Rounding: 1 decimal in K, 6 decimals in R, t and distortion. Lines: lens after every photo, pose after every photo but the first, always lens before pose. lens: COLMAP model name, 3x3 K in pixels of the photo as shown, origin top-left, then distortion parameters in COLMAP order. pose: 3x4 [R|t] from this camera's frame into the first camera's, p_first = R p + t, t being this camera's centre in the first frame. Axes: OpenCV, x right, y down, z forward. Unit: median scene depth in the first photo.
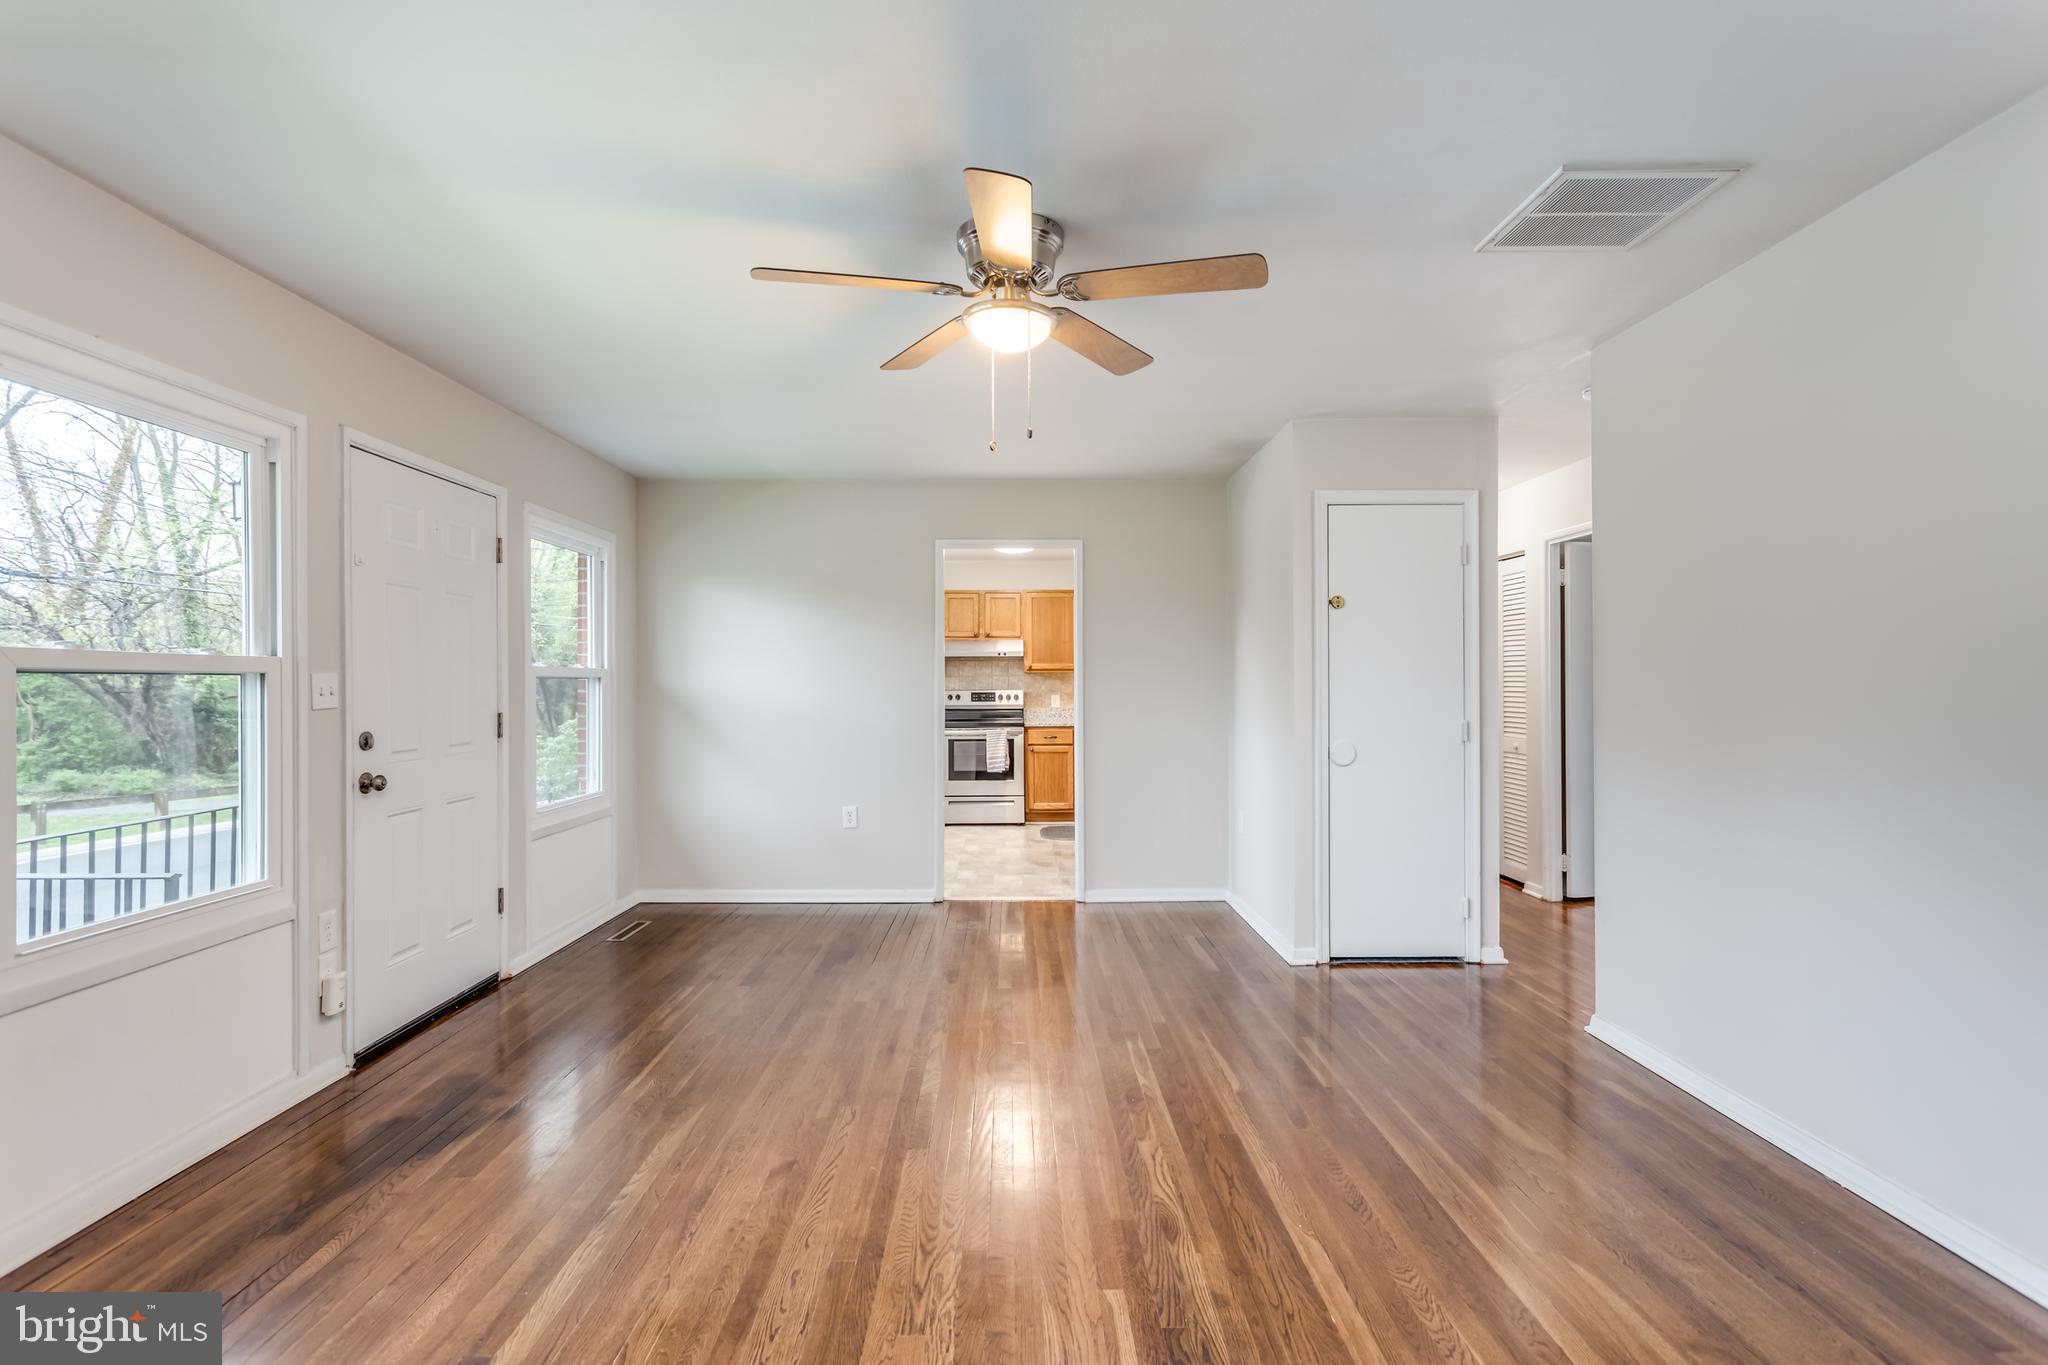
lens RADIAL K [[956.9, 0, 1008.9], [0, 956.9, 678.2], [0, 0, 1]] dist [0.005045, -0.000780]
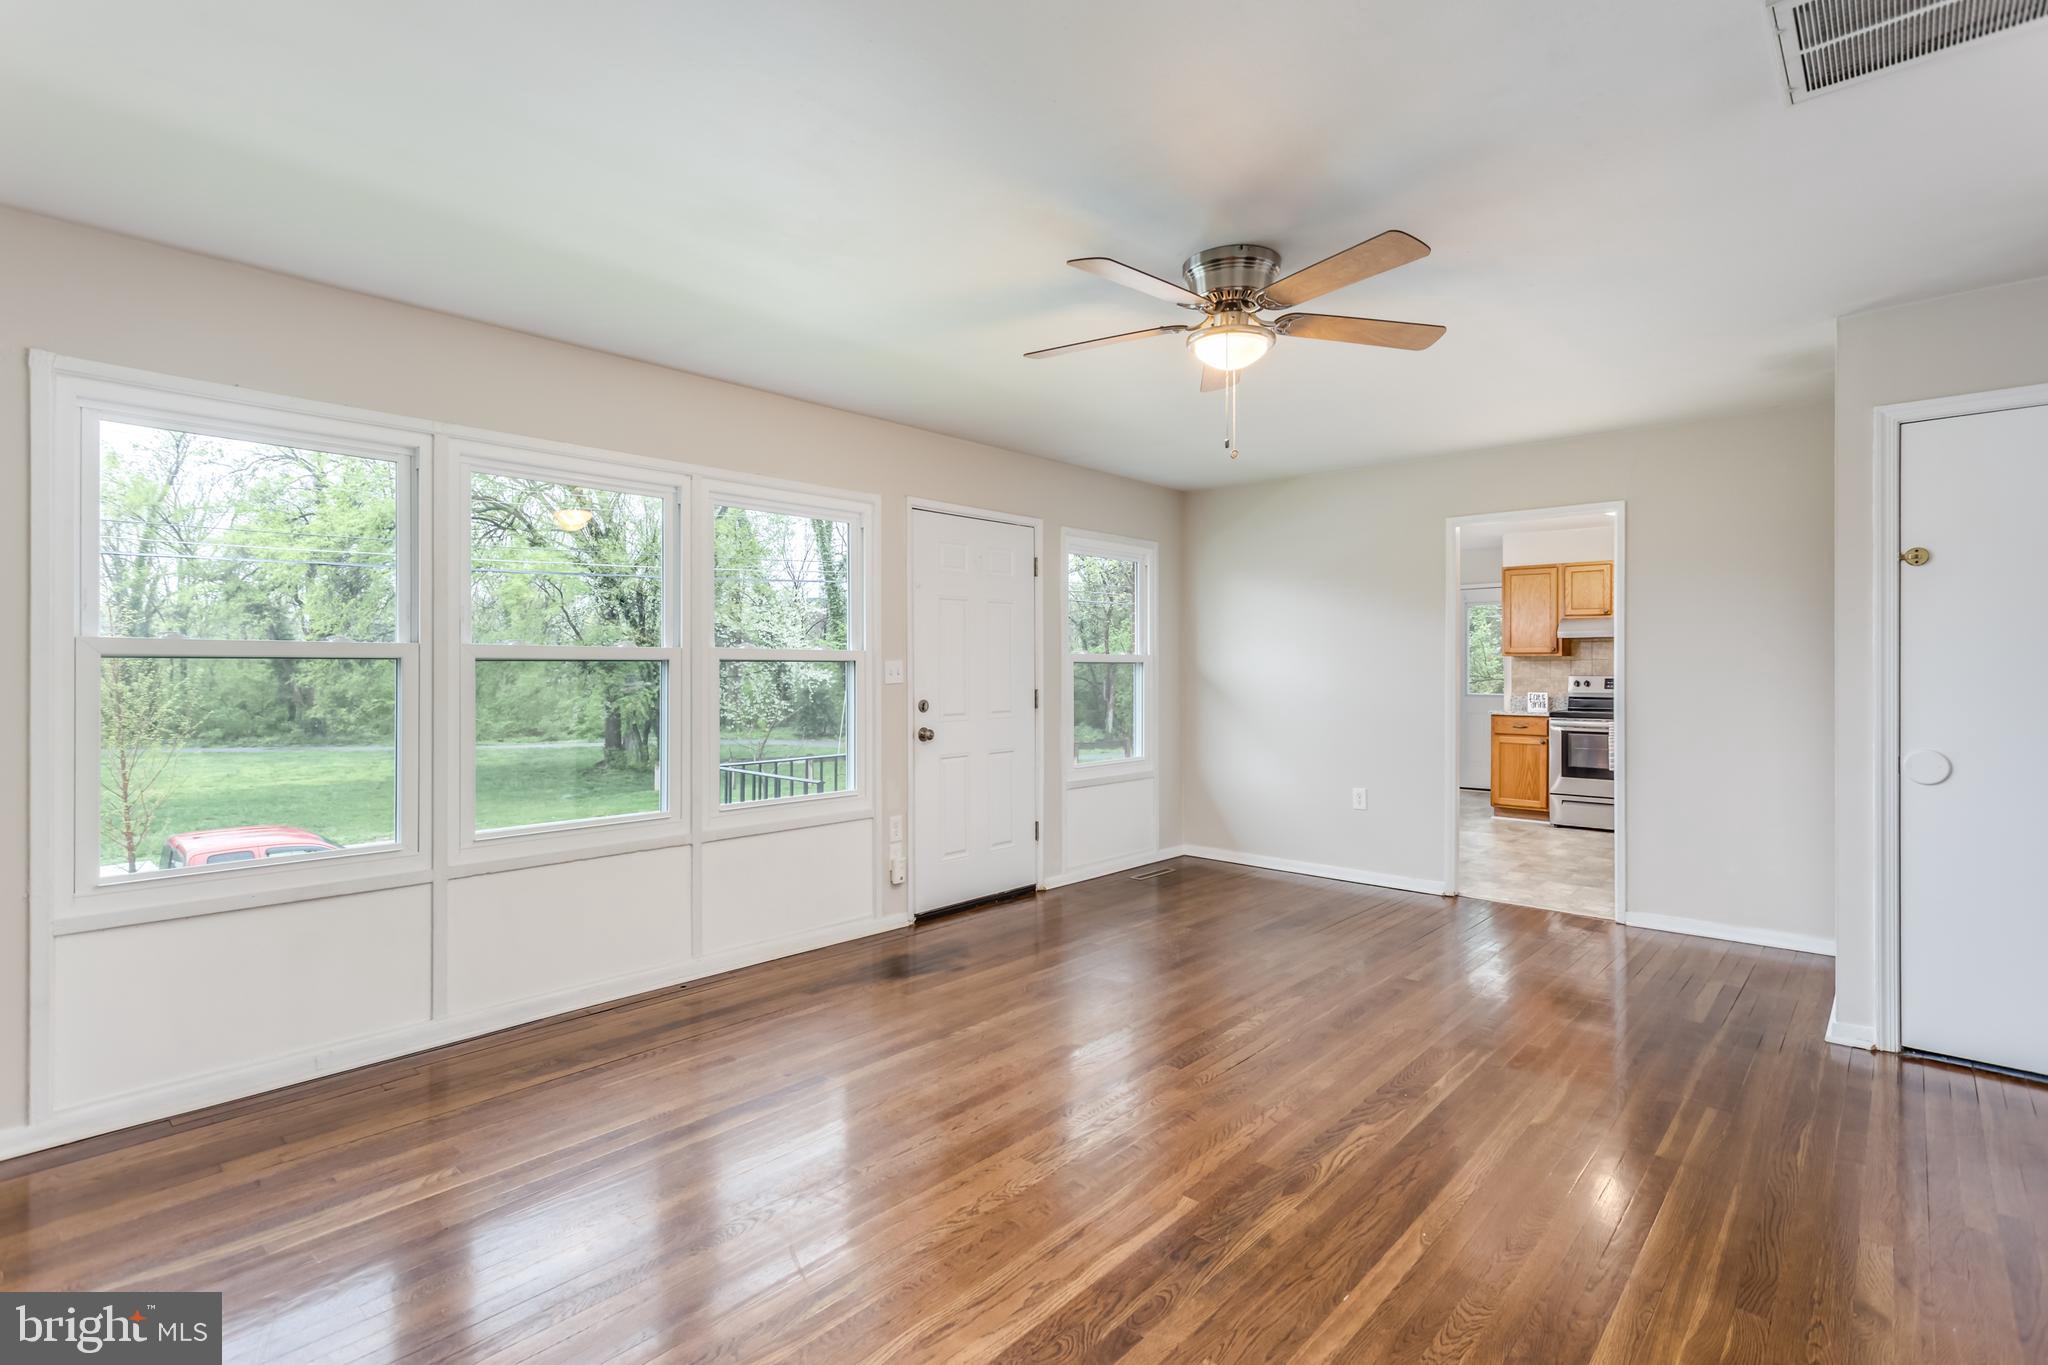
lens RADIAL K [[956.9, 0, 1022.1], [0, 956.9, 669.7], [0, 0, 1]] dist [0.005045, -0.000780]
pose [[0.734937, 0.004068, -0.678123, 0.338517], [0.001868, 0.999966, 0.008024, -0.001782], [0.678132, -0.007164, 0.734905, 0.012106]]
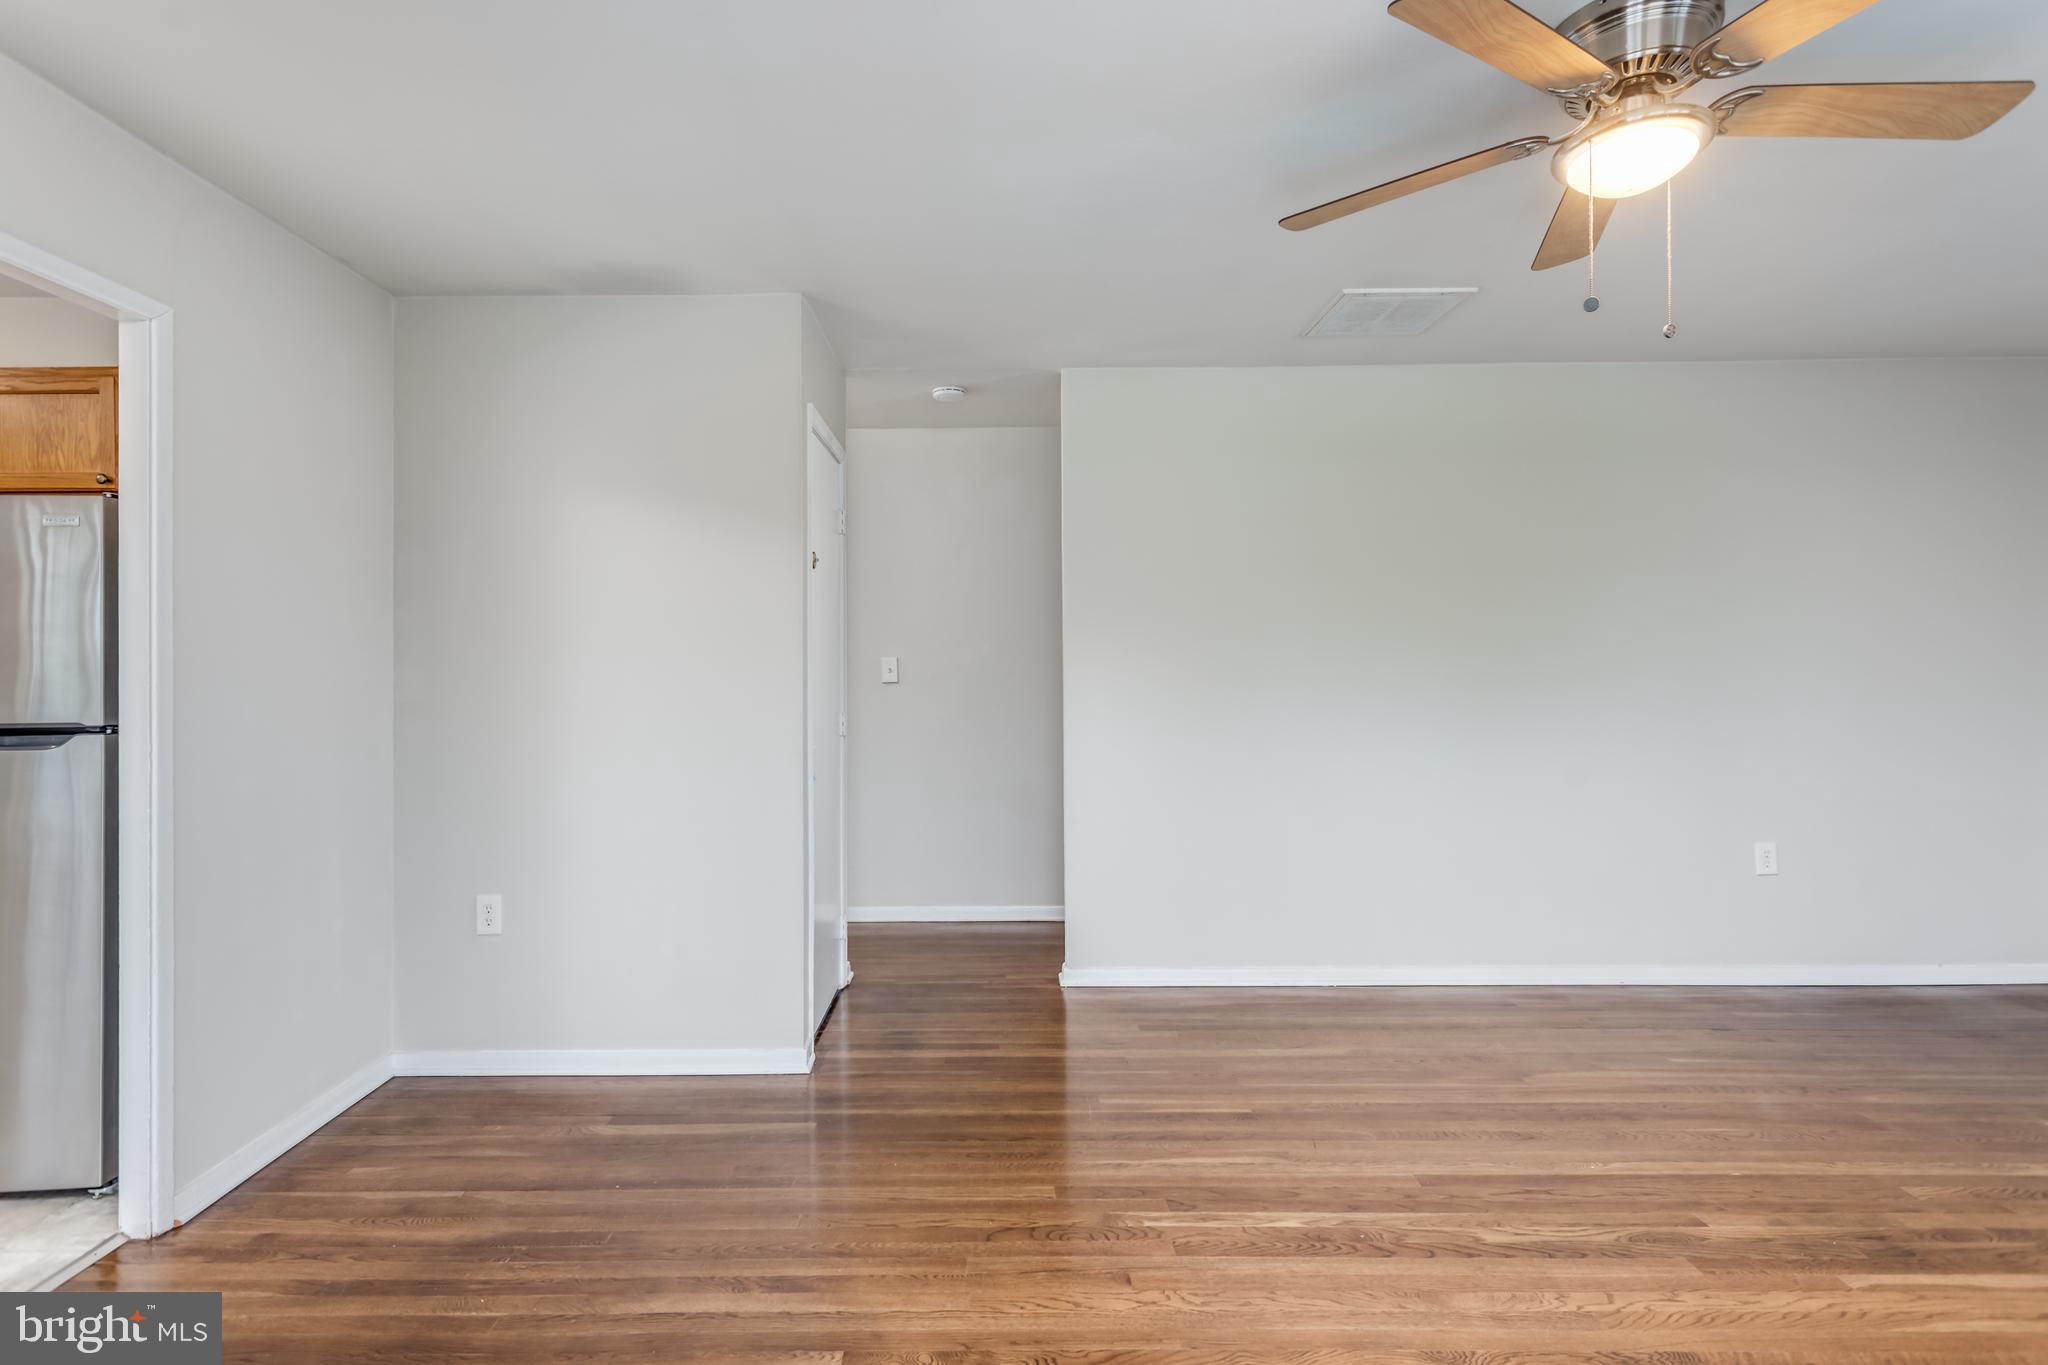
lens RADIAL K [[1004.0, 0, 1015.6], [0, 1004.0, 672.4], [0, 0, 1]] dist [0.016943, -0.000315]
pose [[-0.012999, 0.003648, 0.999909, -0.421918], [-0.007068, 0.999968, -0.003740, 0.014659], [-0.999891, -0.007116, -0.012973, 0.855596]]
